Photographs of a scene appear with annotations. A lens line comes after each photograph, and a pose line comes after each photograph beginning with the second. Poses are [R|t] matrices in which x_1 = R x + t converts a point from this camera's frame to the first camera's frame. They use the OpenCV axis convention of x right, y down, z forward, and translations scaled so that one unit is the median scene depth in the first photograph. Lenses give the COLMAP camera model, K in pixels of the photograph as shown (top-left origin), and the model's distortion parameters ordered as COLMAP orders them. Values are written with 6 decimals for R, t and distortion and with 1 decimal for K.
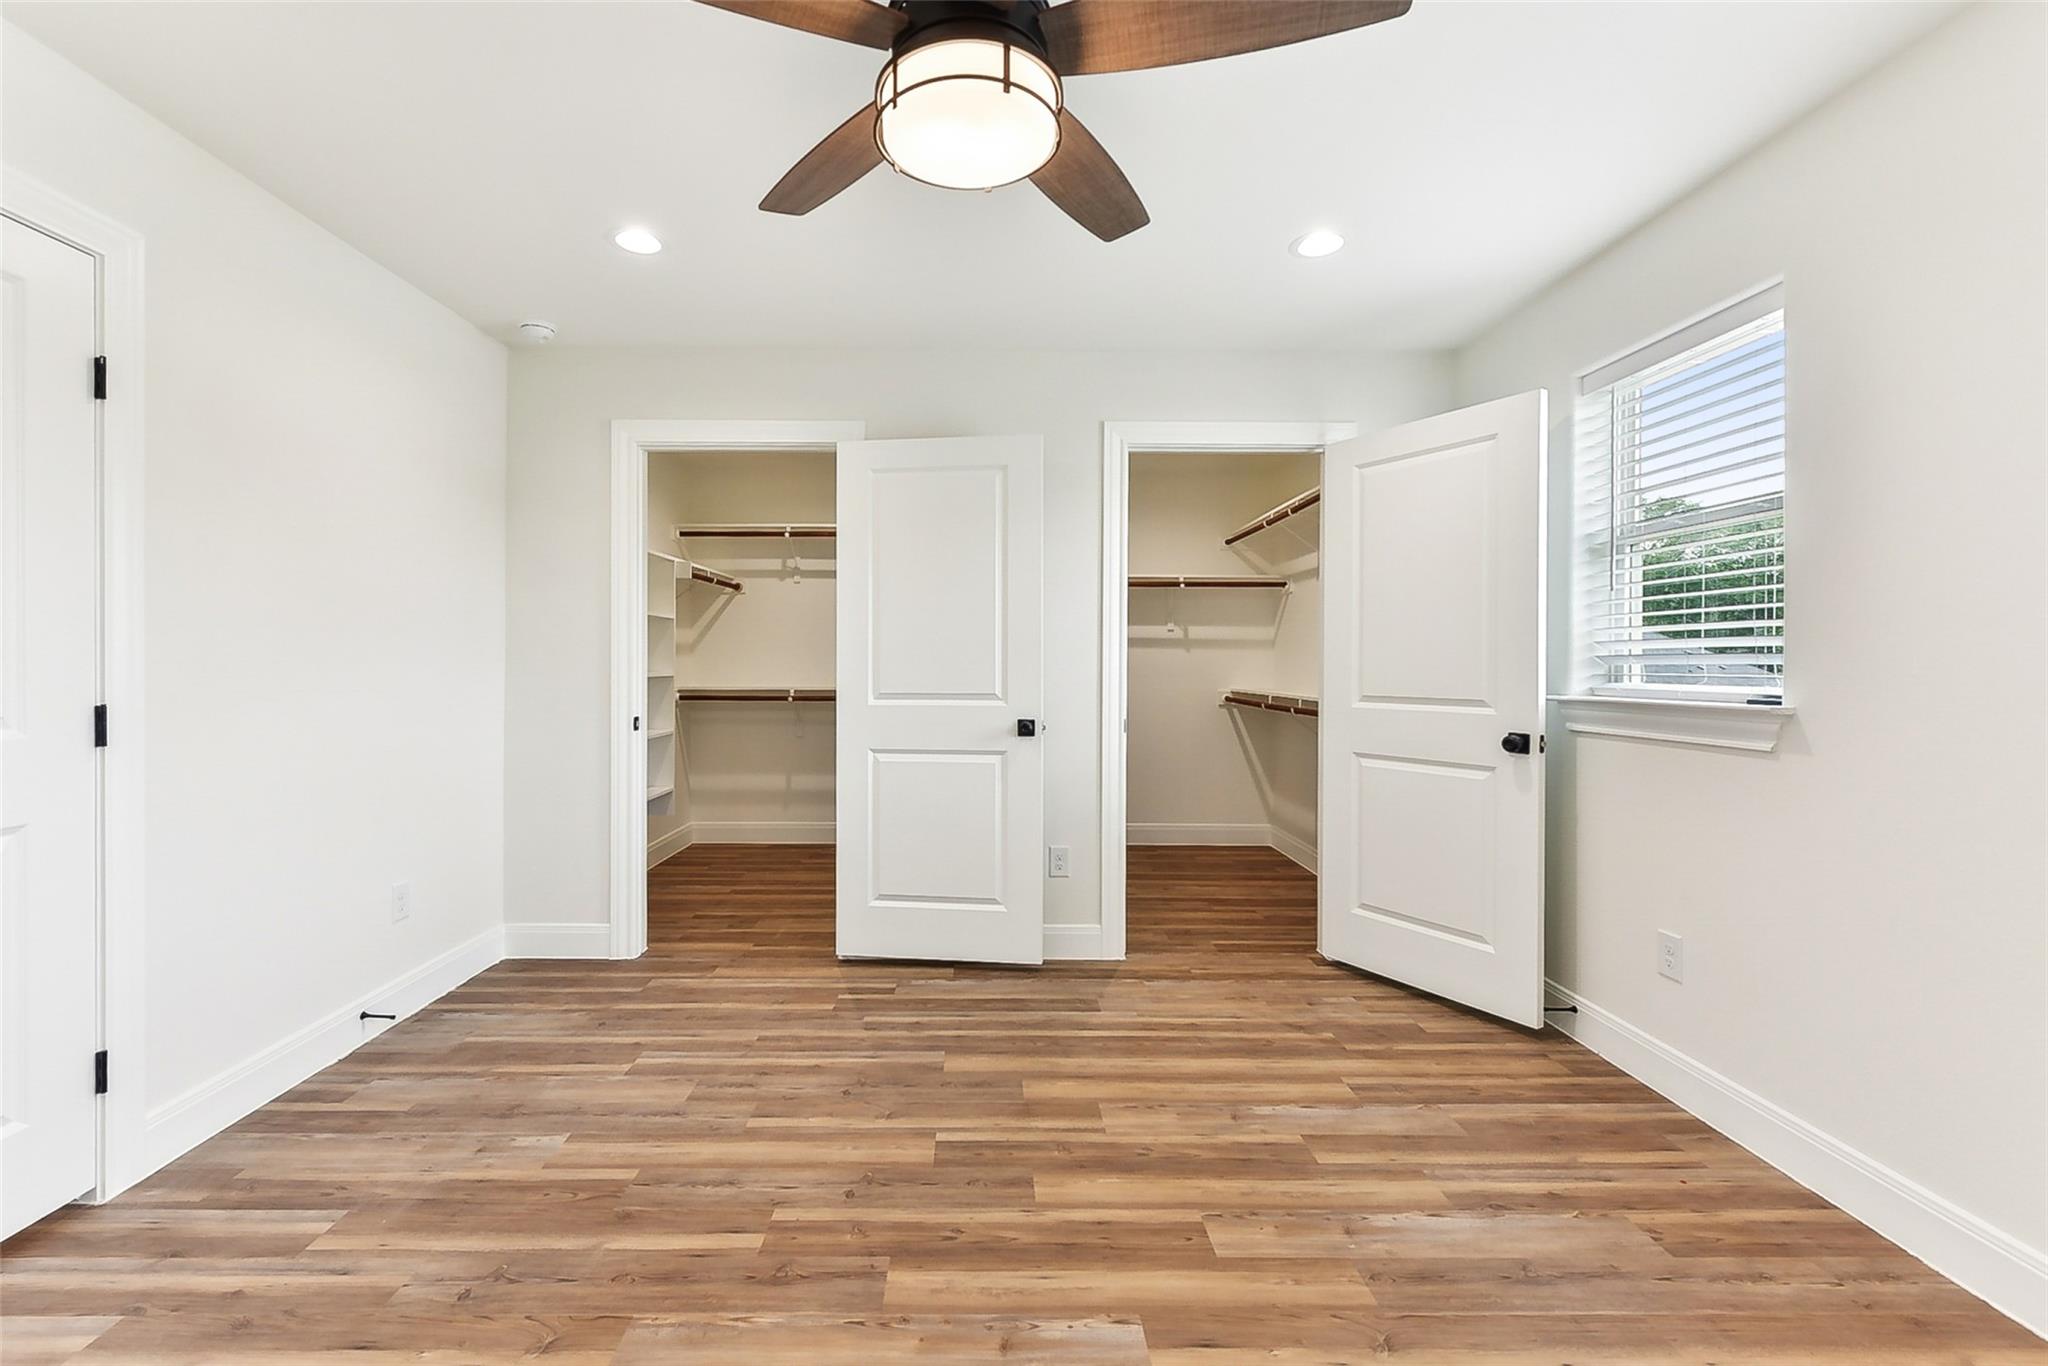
lens RADIAL K [[821.9, 0, 972.9], [0, 821.9, 674.4], [0, 0, 1]] dist [0.005737, -0.001750]
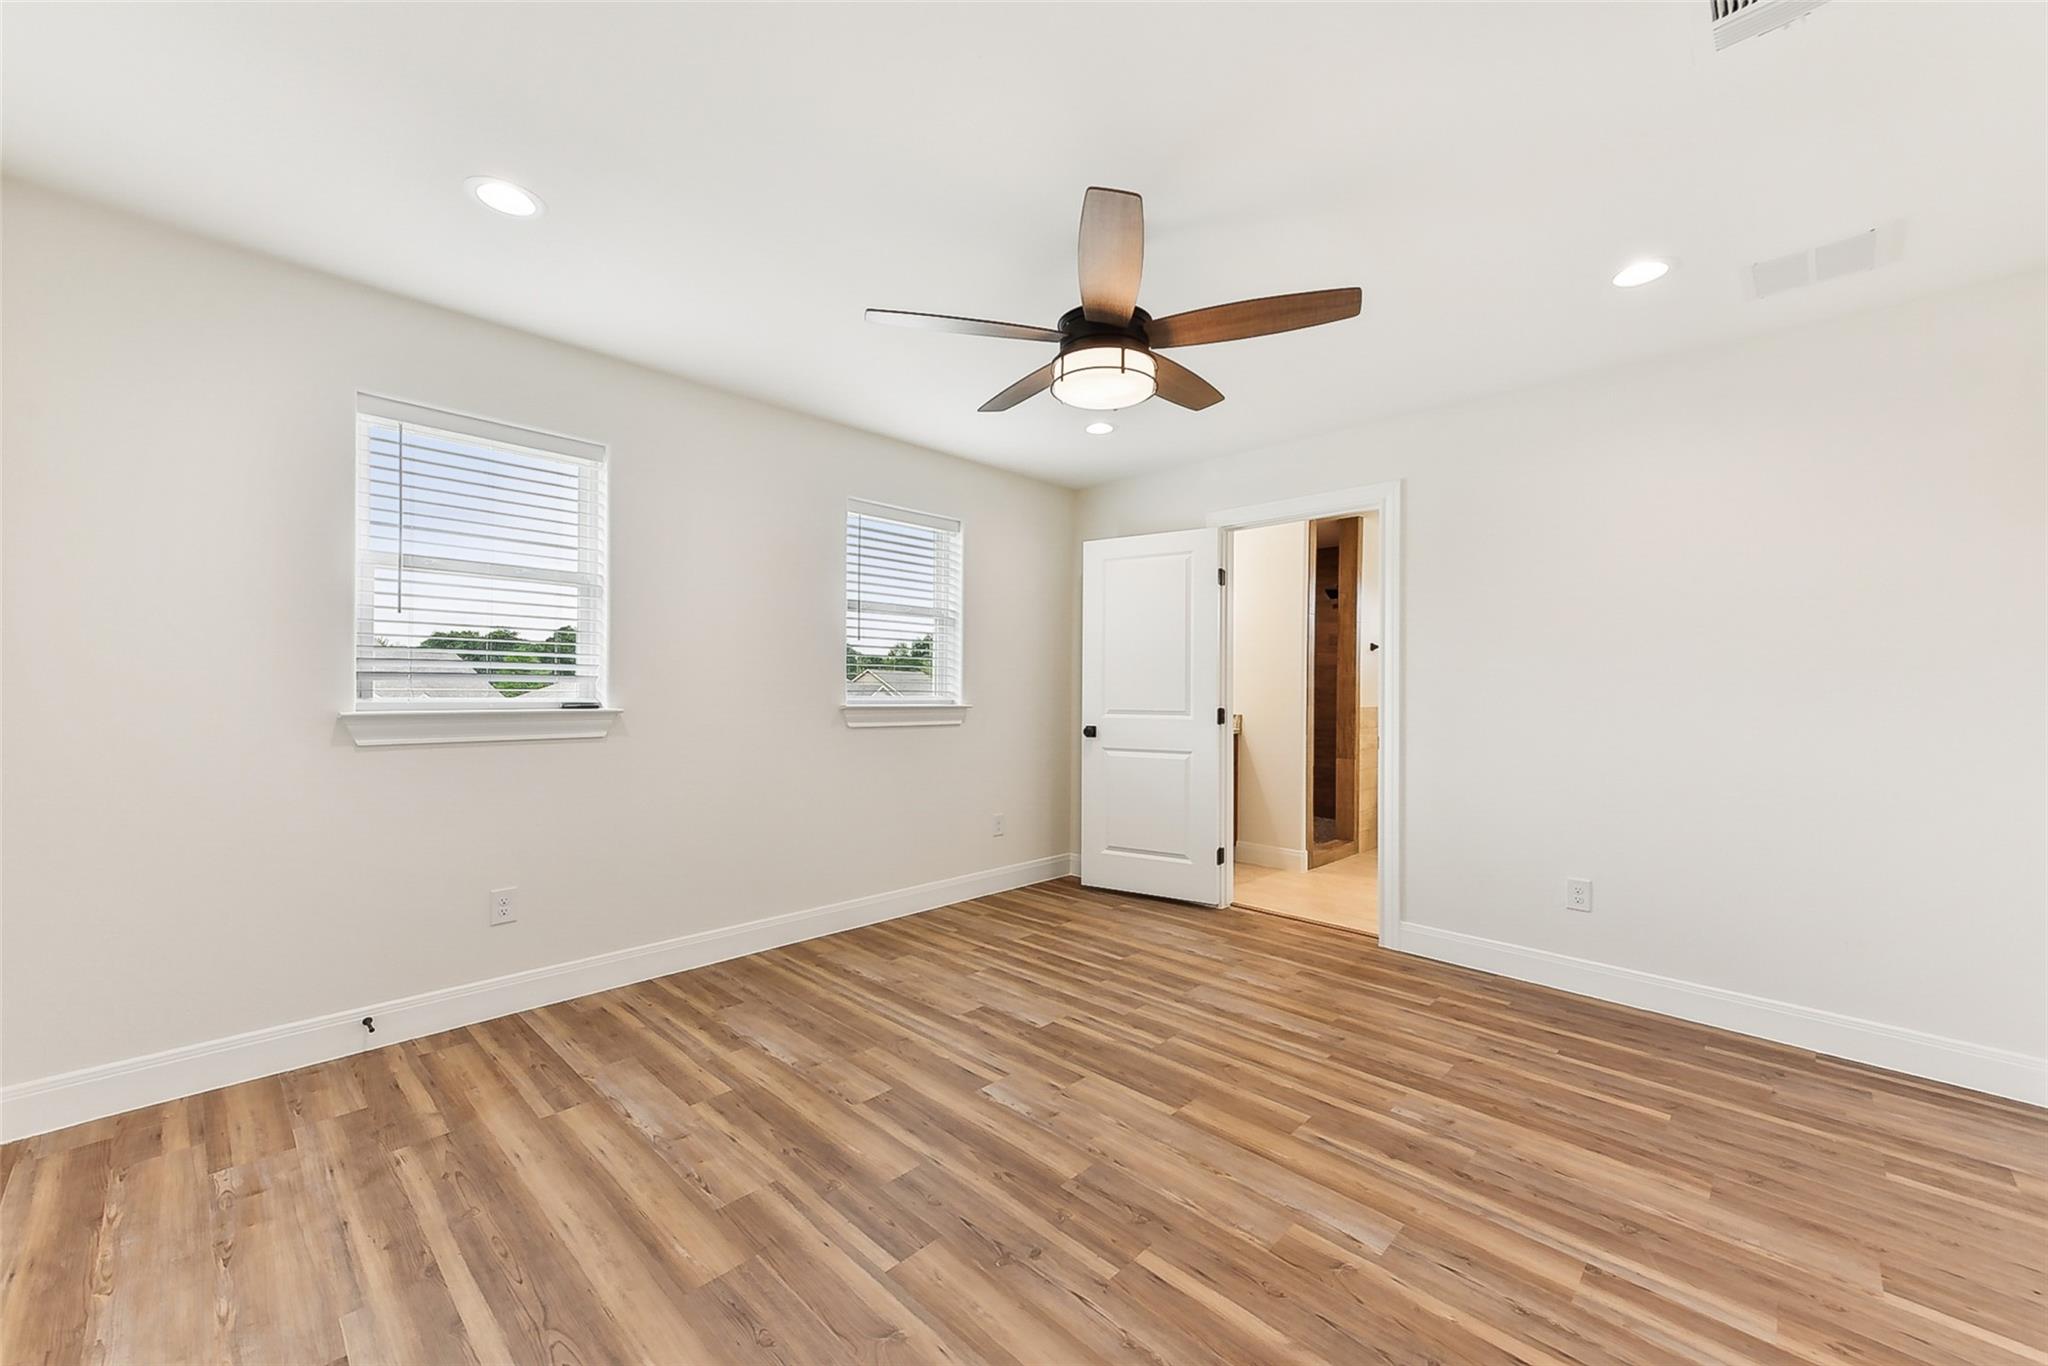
lens RADIAL K [[821.9, 0, 1011.3], [0, 821.9, 683.4], [0, 0, 1]] dist [0.005737, -0.001750]
pose [[-0.709027, -0.002089, 0.705178, -0.779287], [0.001061, 0.999991, 0.004029, -0.017623], [-0.705180, 0.003605, -0.709019, 1.663641]]
